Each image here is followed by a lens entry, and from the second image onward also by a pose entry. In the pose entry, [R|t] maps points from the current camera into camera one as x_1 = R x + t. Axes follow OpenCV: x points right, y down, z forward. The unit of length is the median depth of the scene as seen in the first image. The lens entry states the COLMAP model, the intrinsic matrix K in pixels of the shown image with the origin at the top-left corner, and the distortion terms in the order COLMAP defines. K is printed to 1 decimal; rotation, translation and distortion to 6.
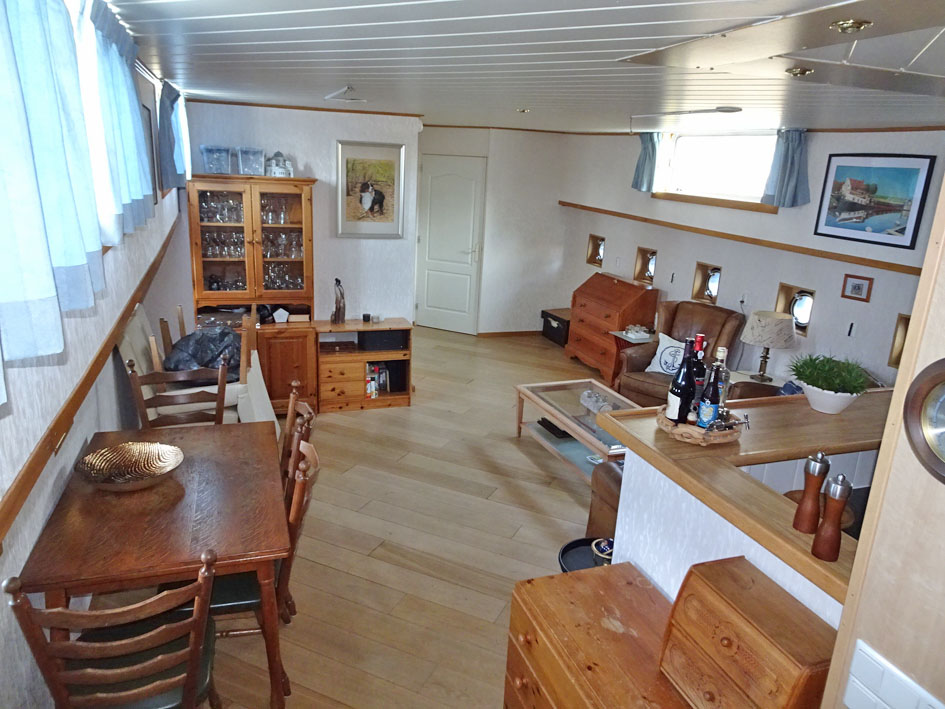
lens RADIAL K [[672.8, 0, 472.3], [0, 672.8, 352.9], [0, 0, 1]] dist [0.007693, 0.005618]
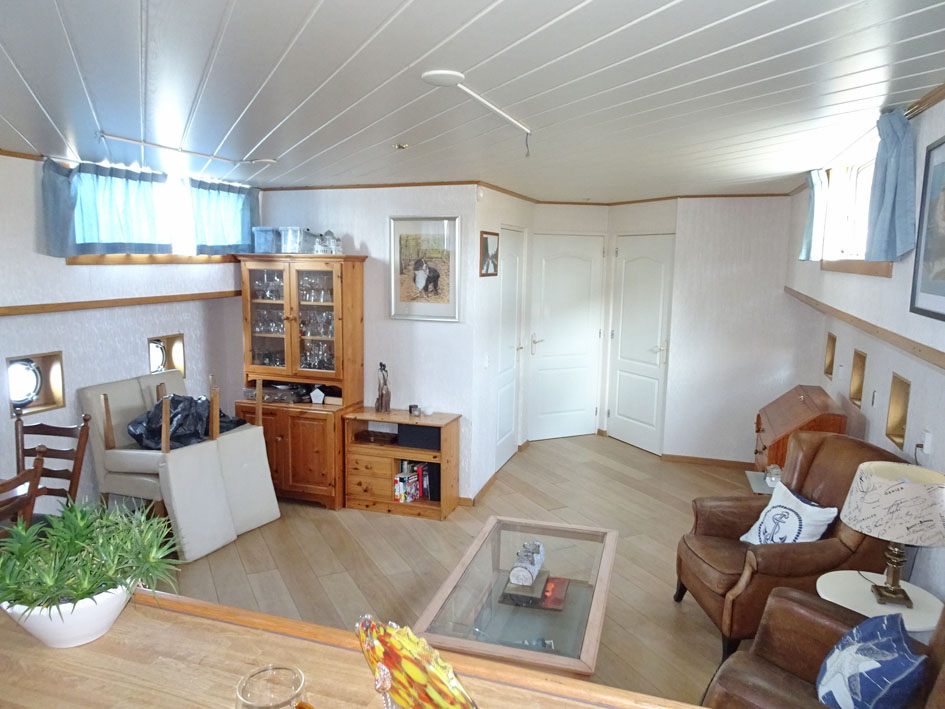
lens RADIAL K [[672.8, 0, 476.8], [0, 672.8, 352.8], [0, 0, 1]] dist [0.007693, 0.005618]
pose [[0.784853, 0.043370, -0.618162, 0.498436], [-0.142894, 0.983331, -0.112437, -0.041878], [0.602981, 0.176578, 0.777968, 0.389097]]
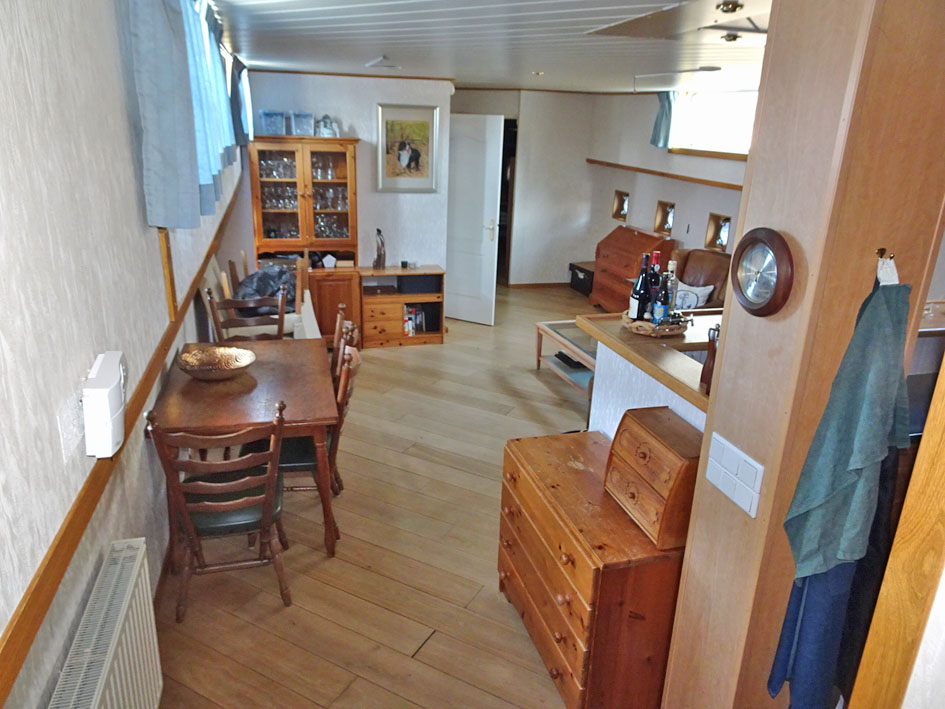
lens RADIAL K [[672.8, 0, 473.0], [0, 672.8, 352.4], [0, 0, 1]] dist [0.007693, 0.005618]
pose [[0.997805, 0.006133, -0.065930, 0.034827], [-0.003003, 0.998868, 0.047481, 0.045061], [0.066147, -0.047179, 0.996694, -0.128520]]
